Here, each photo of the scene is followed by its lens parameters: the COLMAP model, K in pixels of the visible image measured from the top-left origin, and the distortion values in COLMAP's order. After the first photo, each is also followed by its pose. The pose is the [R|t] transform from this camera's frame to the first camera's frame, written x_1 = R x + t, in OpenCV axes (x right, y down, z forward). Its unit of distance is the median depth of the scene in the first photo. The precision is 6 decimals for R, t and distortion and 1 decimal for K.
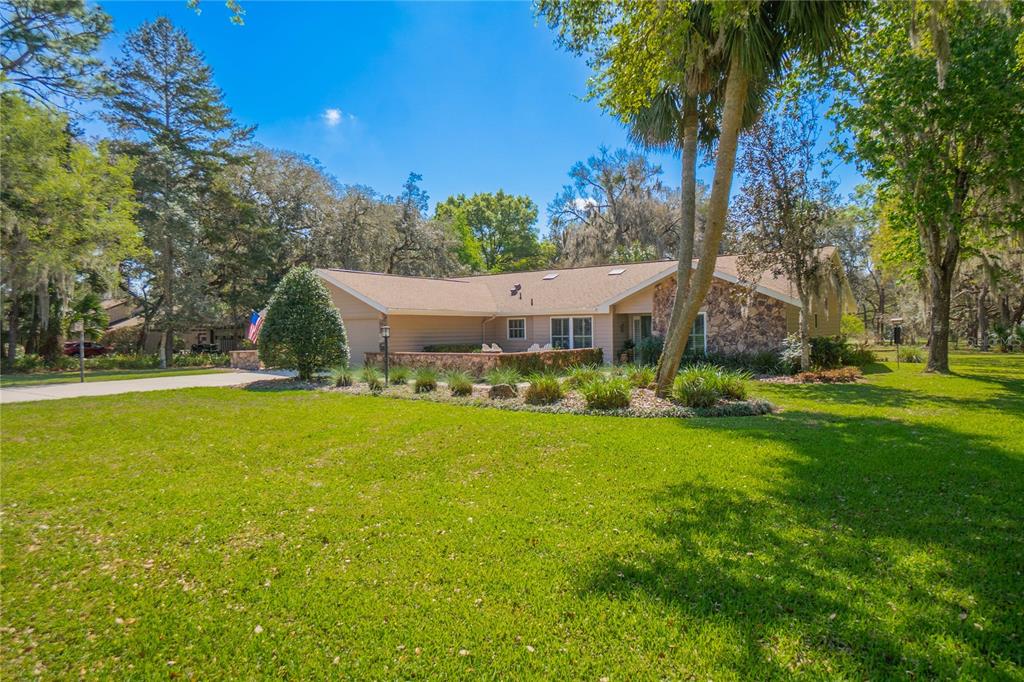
lens RADIAL K [[653.8, 0, 505.2], [0, 653.8, 344.8], [0, 0, 1]] dist [-0.001353, 0.001521]
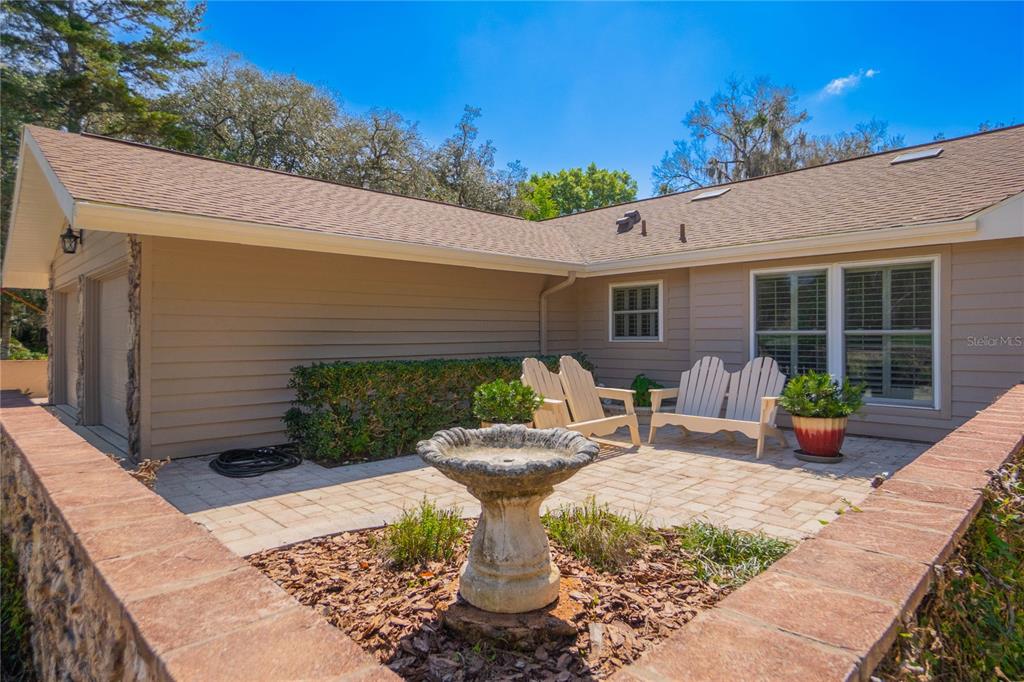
lens RADIAL K [[575.9, 0, 507.0], [0, 575.9, 336.3], [0, 0, 1]] dist [0.008452, 0.001825]
pose [[0.988244, 0.003737, -0.152838, -0.003706], [-0.005756, 0.999902, -0.012768, -0.006638], [0.152775, 0.013498, 0.988169, 0.674665]]
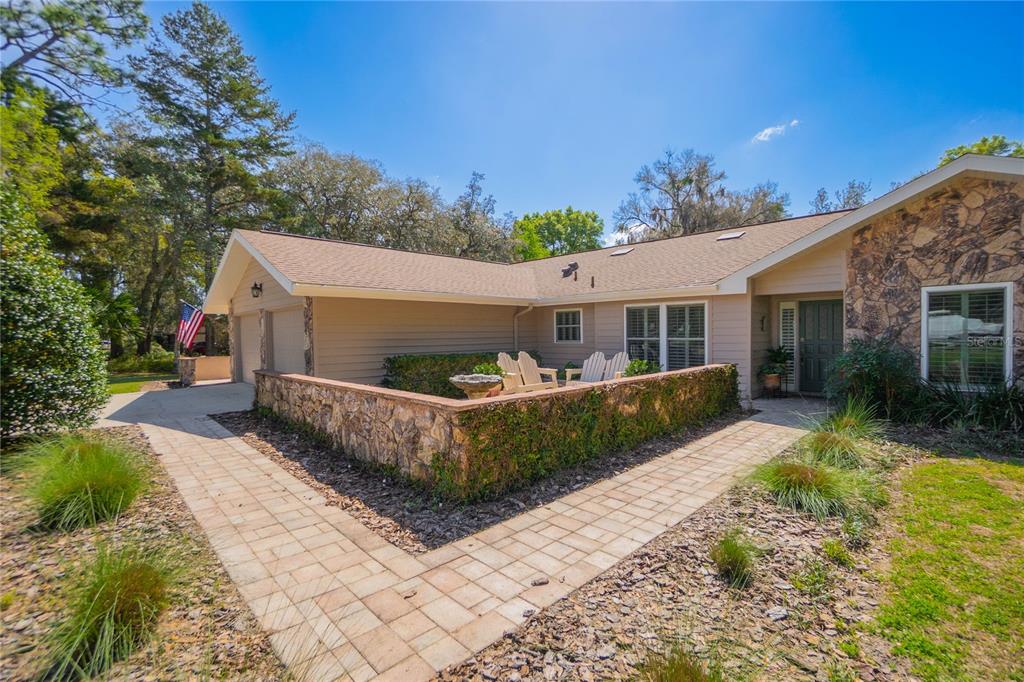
lens RADIAL K [[459.3, 0, 510.5], [0, 459.3, 344.0], [0, 0, 1]] dist [-0.026375, 0.003484]
pose [[0.988754, 0.003684, -0.149506, 0.028933], [-0.002952, 0.999983, 0.005120, -0.009522], [0.149523, -0.004622, 0.988748, 0.555043]]
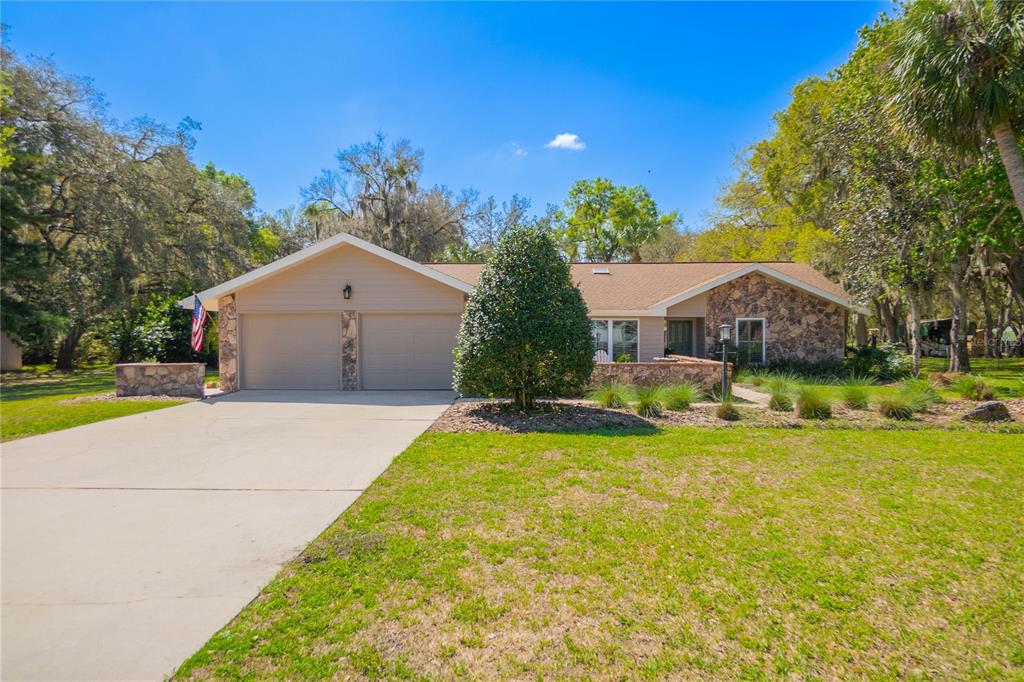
lens RADIAL K [[653.8, 0, 512.0], [0, 653.8, 337.0], [0, 0, 1]] dist [-0.001353, 0.001521]
pose [[0.812801, 0.011462, 0.582429, -0.472131], [0.002870, 0.999716, -0.023679, 0.000402], [-0.582534, 0.020917, 0.812537, 0.352077]]
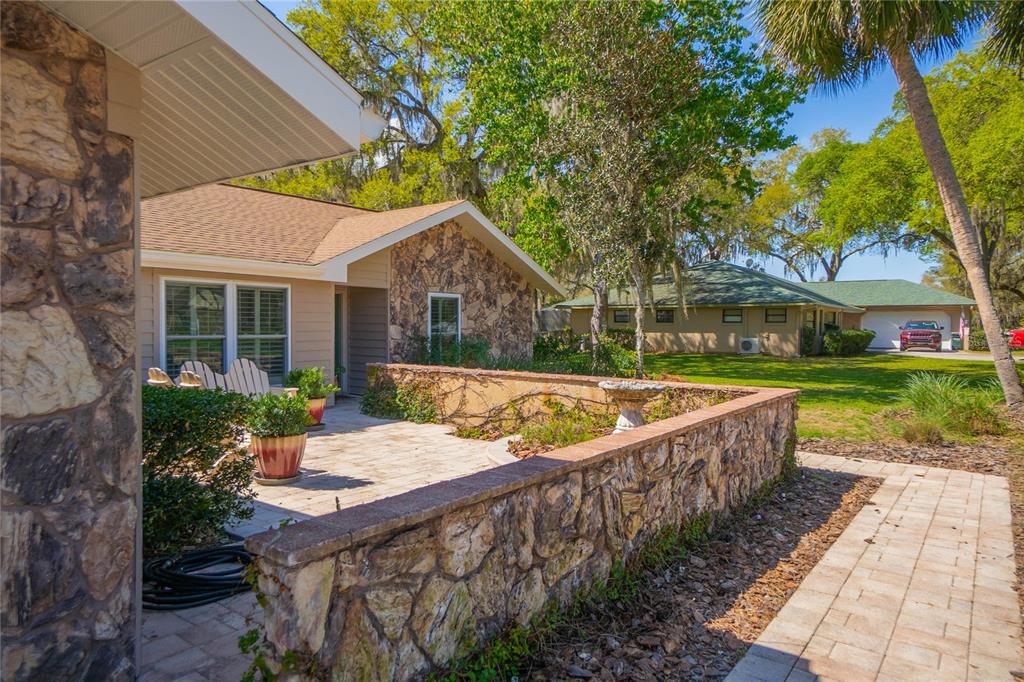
lens RADIAL K [[653.8, 0, 506.1], [0, 653.8, 337.3], [0, 0, 1]] dist [-0.001353, 0.001521]
pose [[-0.002755, -0.006125, 0.999977, -0.241231], [0.014498, 0.999876, 0.006164, -0.011784], [-0.999891, 0.014515, -0.002666, 0.794599]]
